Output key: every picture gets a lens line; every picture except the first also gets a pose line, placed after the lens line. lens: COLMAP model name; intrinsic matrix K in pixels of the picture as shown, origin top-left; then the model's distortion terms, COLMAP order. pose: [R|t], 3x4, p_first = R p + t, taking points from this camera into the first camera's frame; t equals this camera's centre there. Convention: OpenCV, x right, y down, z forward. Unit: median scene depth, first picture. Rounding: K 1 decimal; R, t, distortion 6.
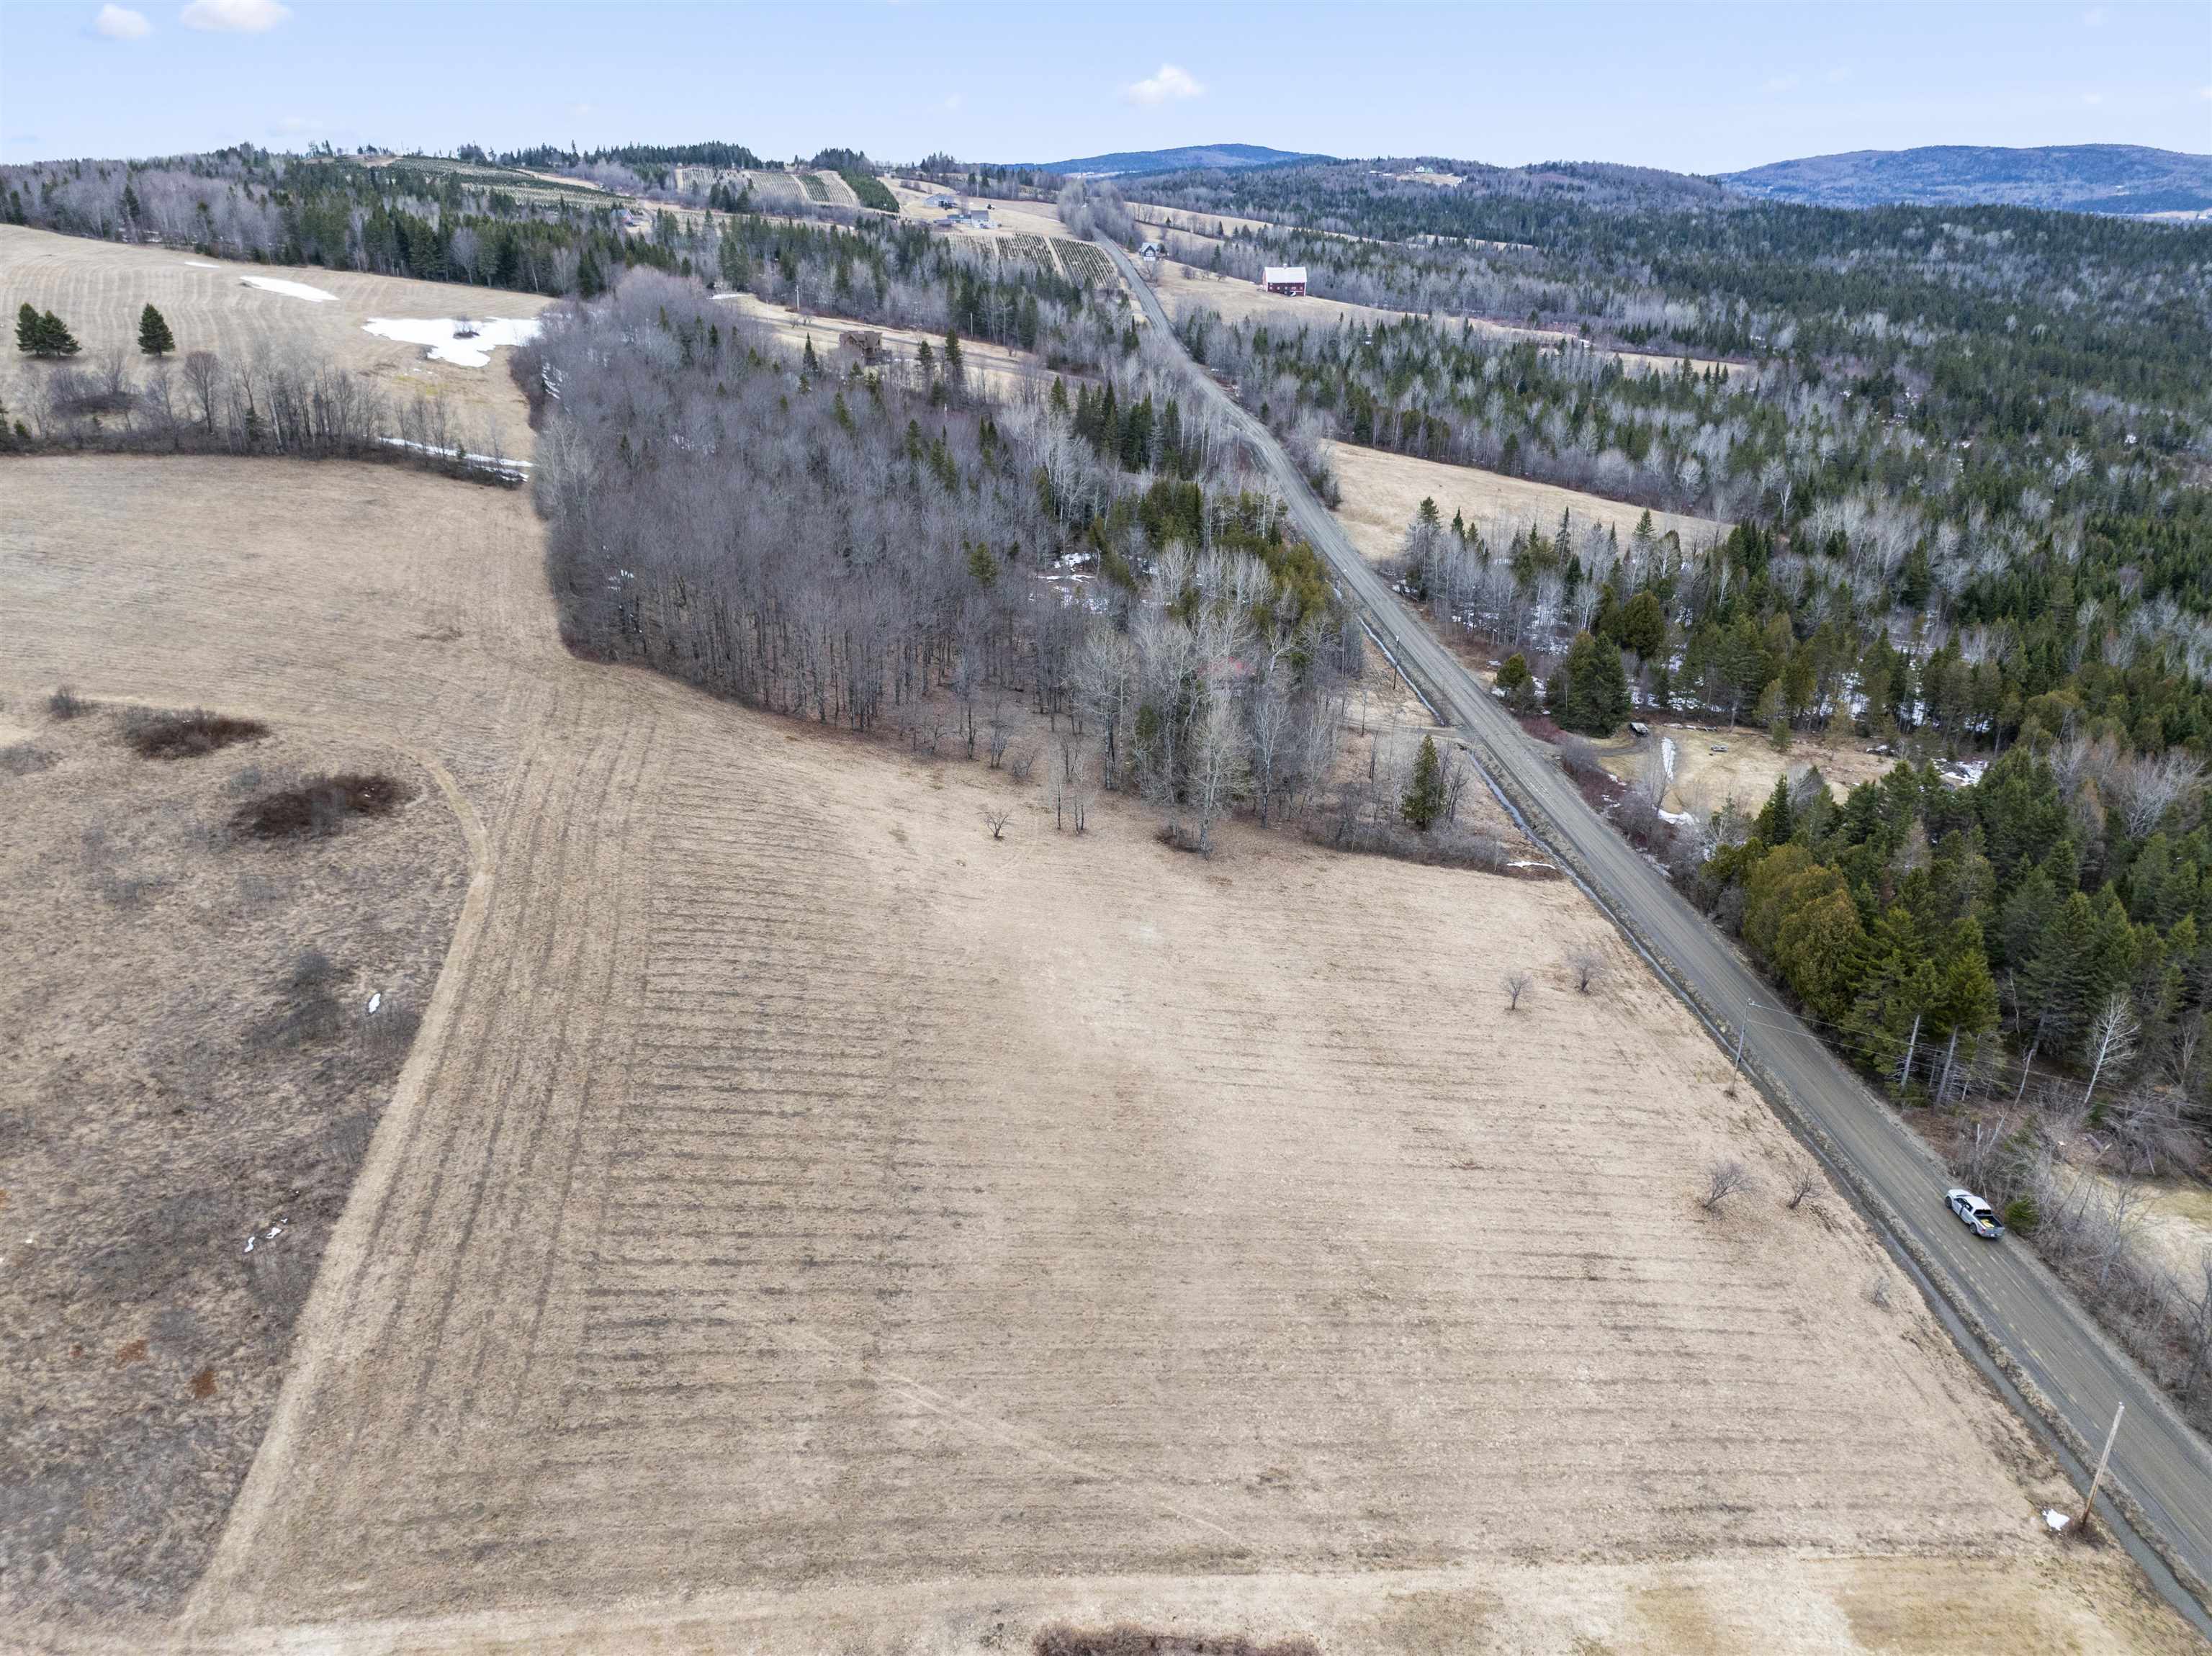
lens RADIAL K [[1538.3, 0, 1096.4], [0, 1538.3, 821.2], [0, 0, 1]] dist [-0.054467, 0.027079]
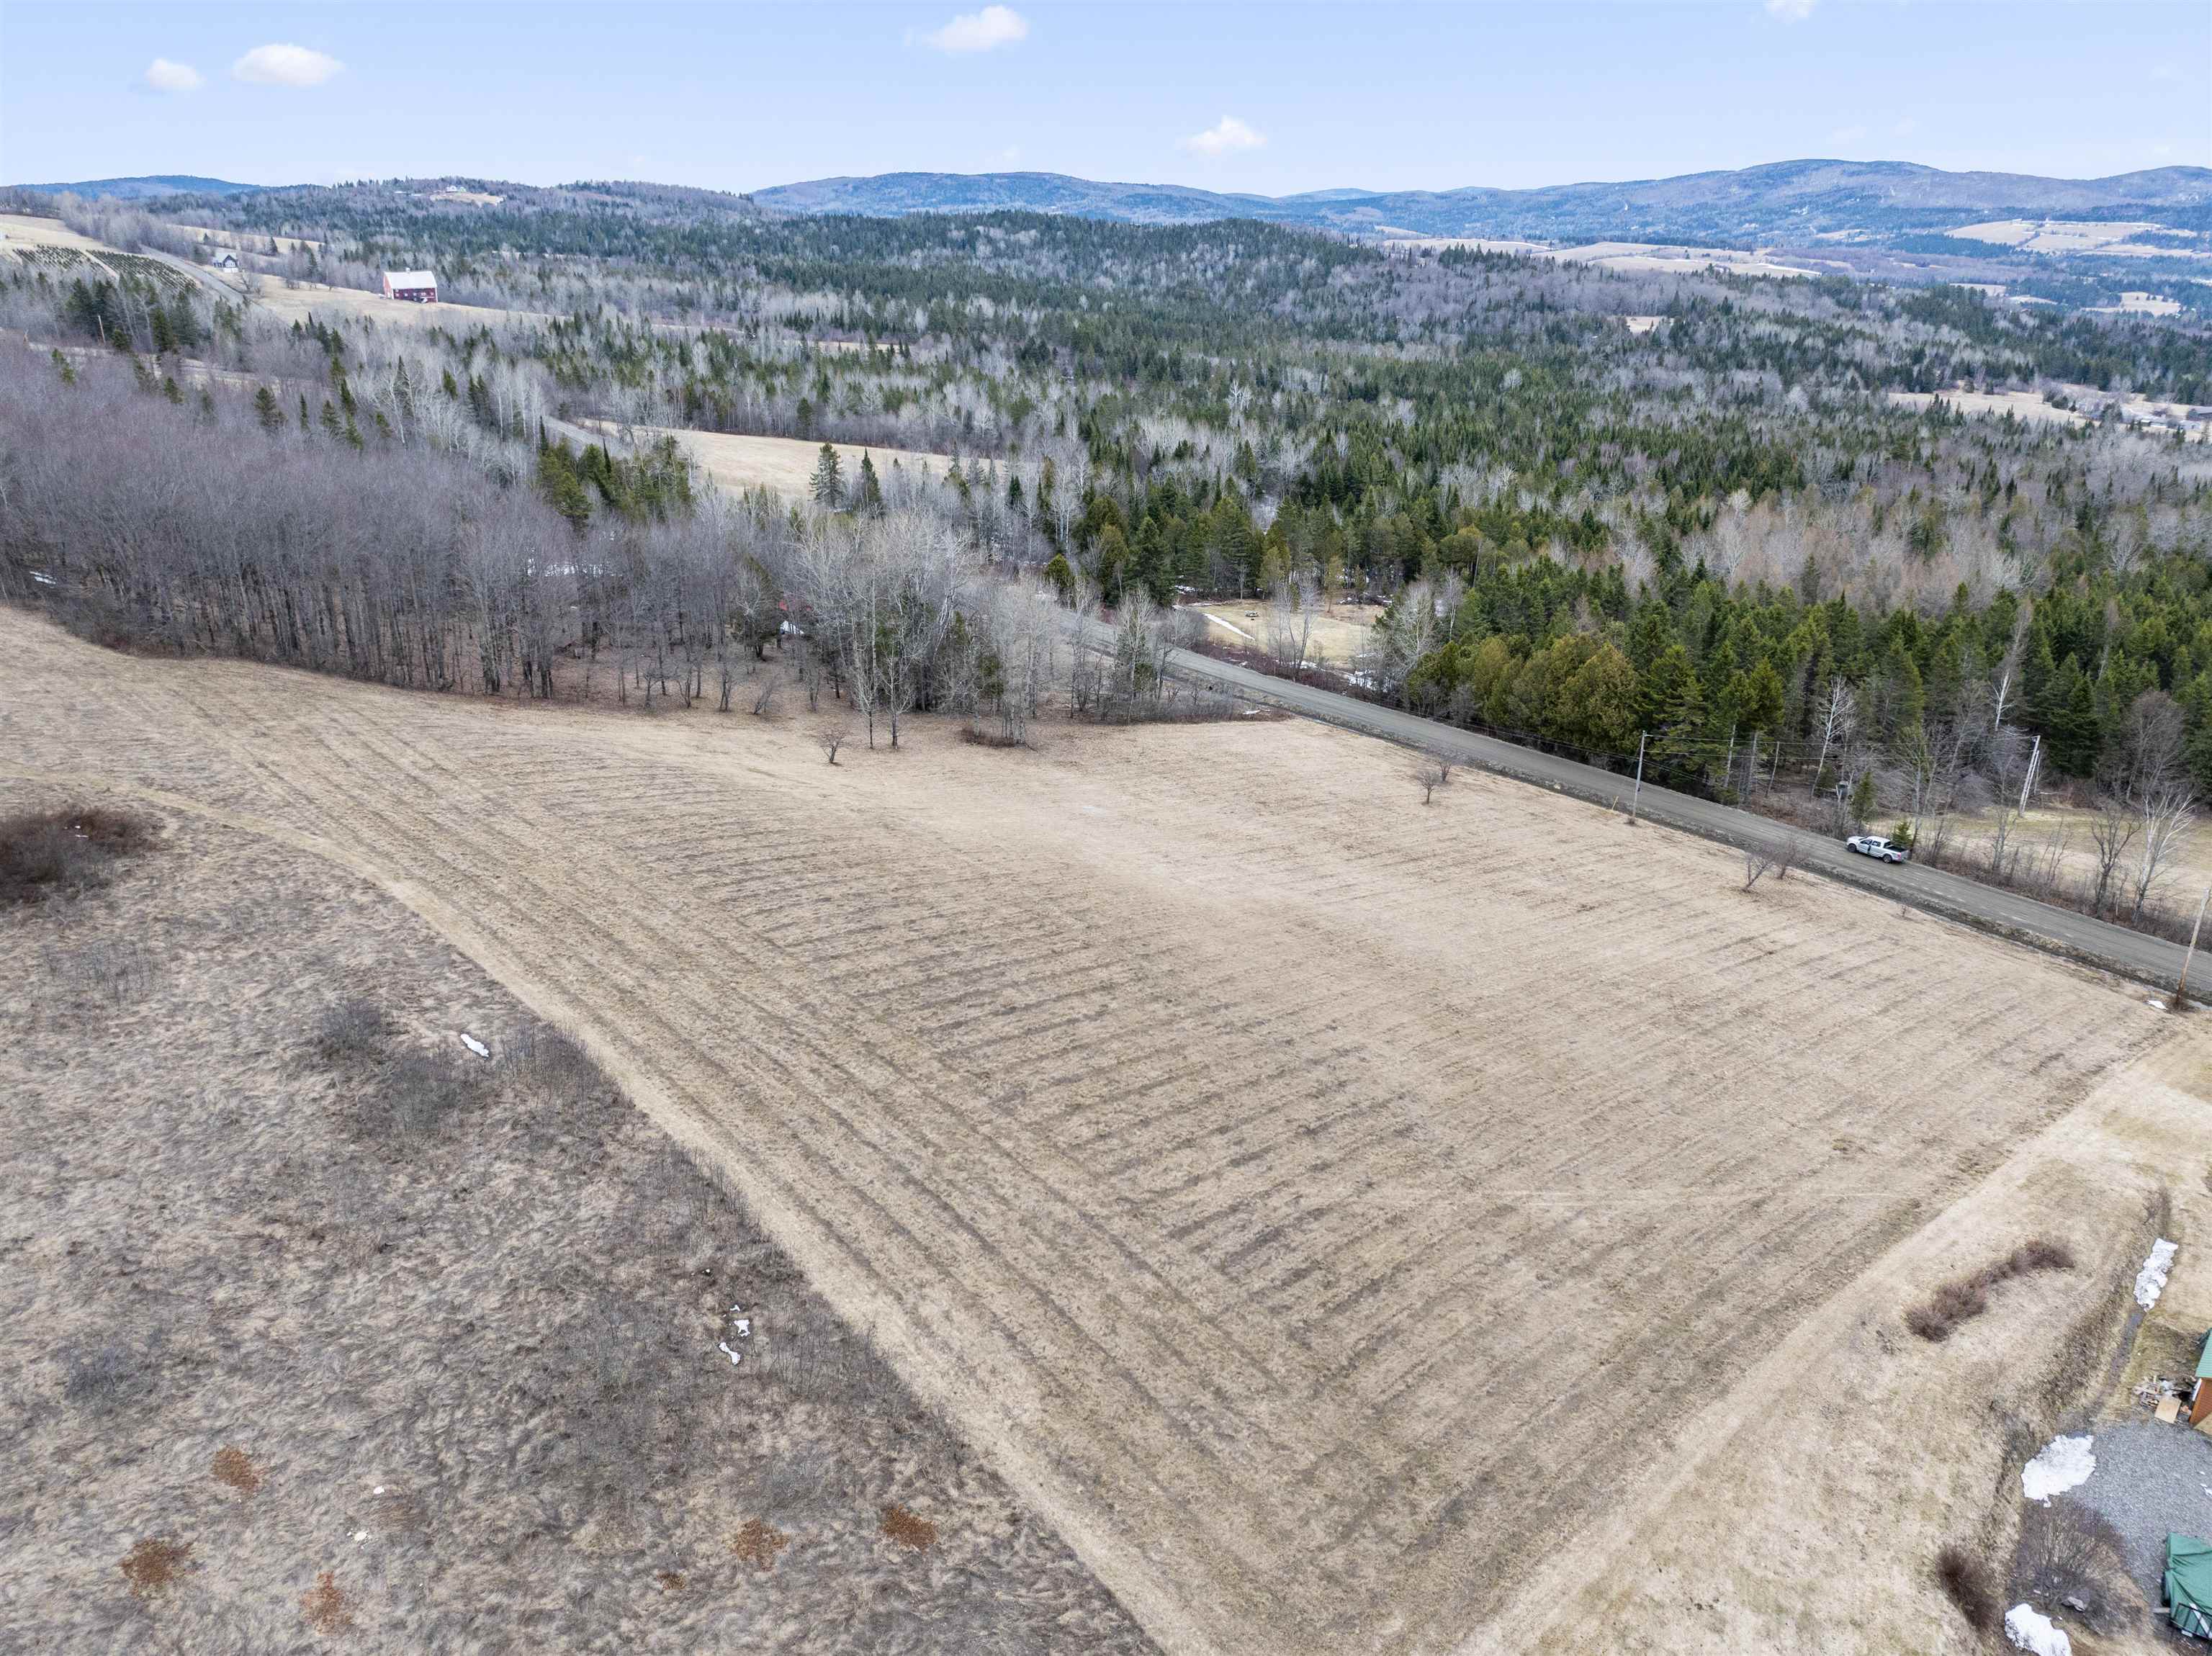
lens RADIAL K [[1538.3, 0, 1106.3], [0, 1538.3, 834.0], [0, 0, 1]] dist [-0.054467, 0.027079]
pose [[0.828358, -0.208634, 0.519898, -0.509352], [0.213142, 0.975641, 0.051921, 0.048086], [-0.518066, 0.067803, 0.852649, 0.253037]]
